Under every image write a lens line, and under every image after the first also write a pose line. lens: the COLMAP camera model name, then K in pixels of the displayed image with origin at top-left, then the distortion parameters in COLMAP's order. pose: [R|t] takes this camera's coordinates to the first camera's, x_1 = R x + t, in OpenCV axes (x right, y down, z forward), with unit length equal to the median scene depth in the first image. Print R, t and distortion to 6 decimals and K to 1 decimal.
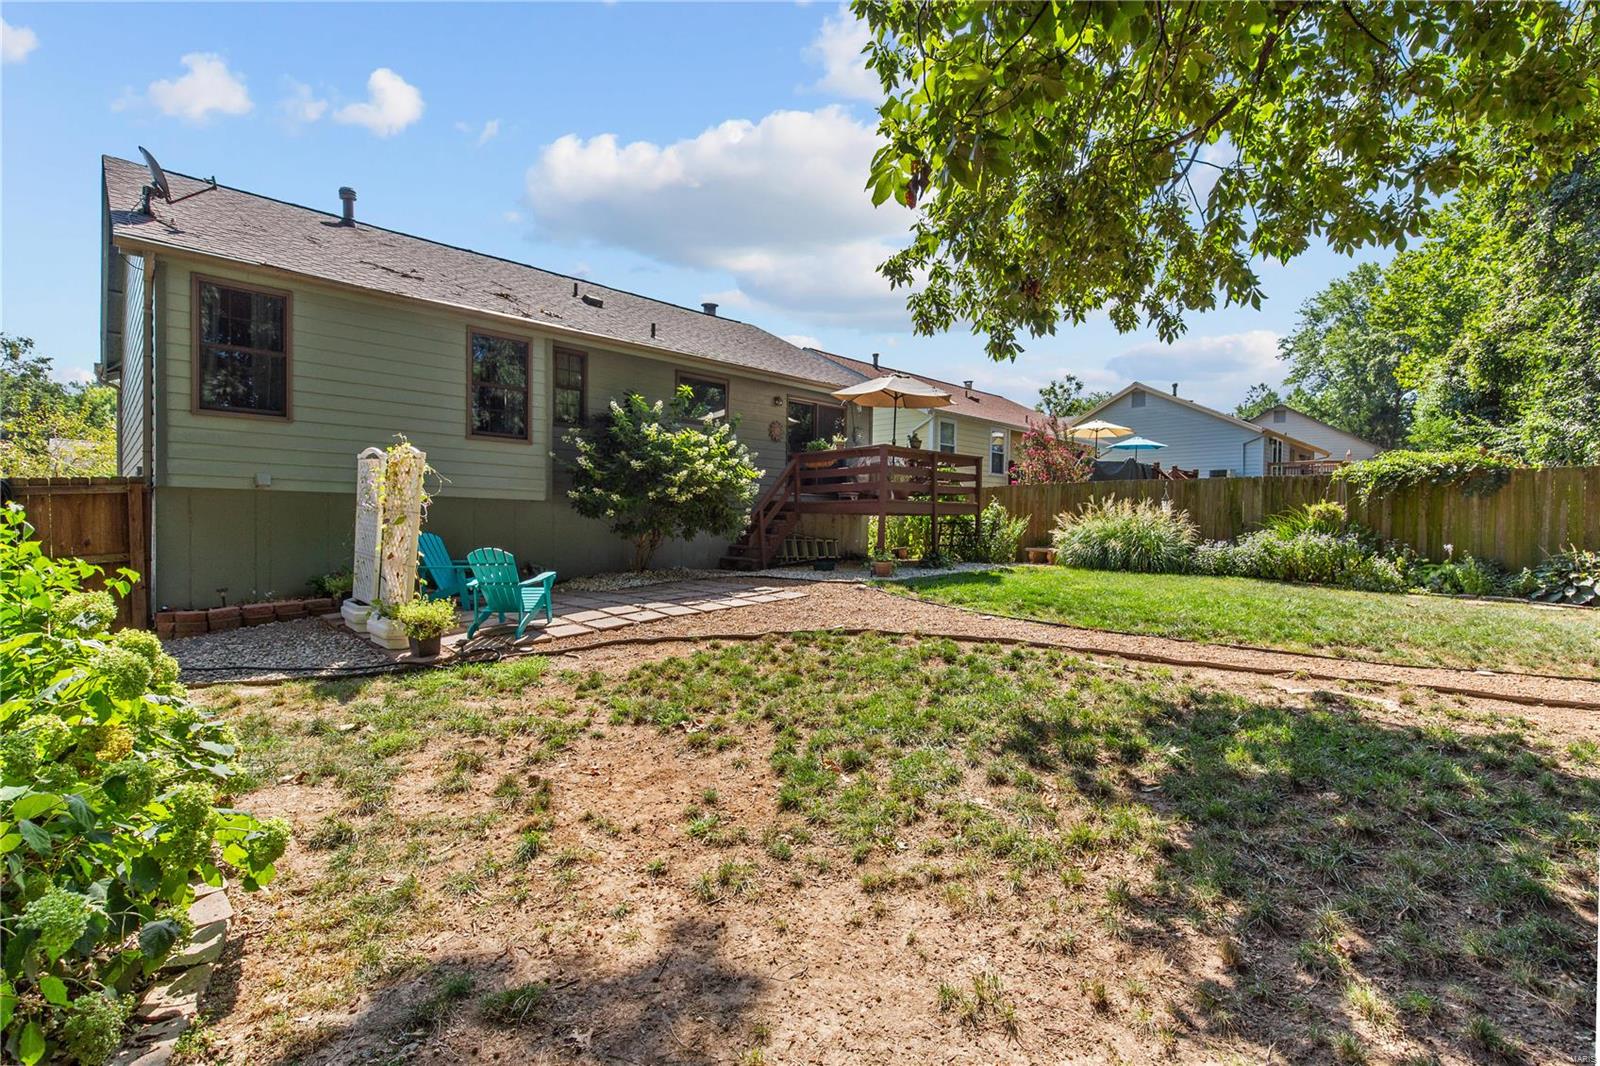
lens RADIAL K [[729.5, 0, 795.8], [0, 729.5, 528.7], [0, 0, 1]] dist [0.011962, -0.003053]
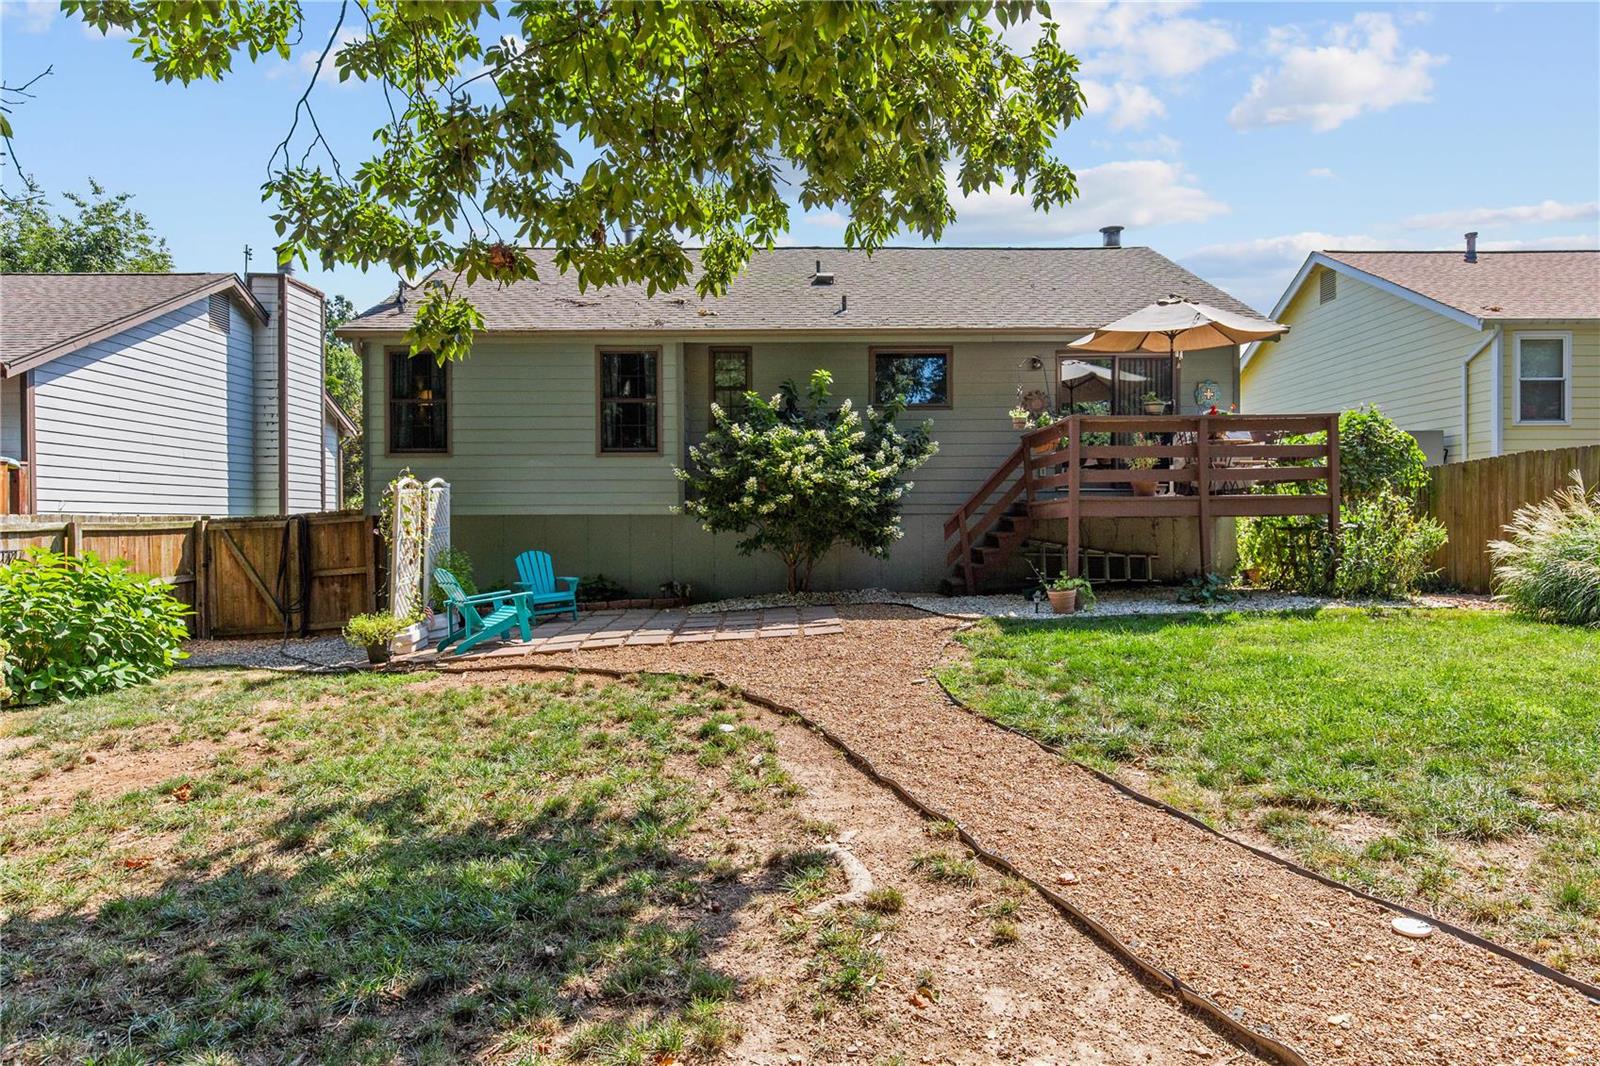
lens RADIAL K [[919.6, 0, 798.5], [0, 919.6, 535.8], [0, 0, 1]] dist [0.017510, -0.001610]
pose [[0.751766, -0.007928, -0.659382, 0.559946], [0.012153, 0.999924, 0.001834, -0.011805], [0.659318, -0.009392, 0.751806, 0.215337]]
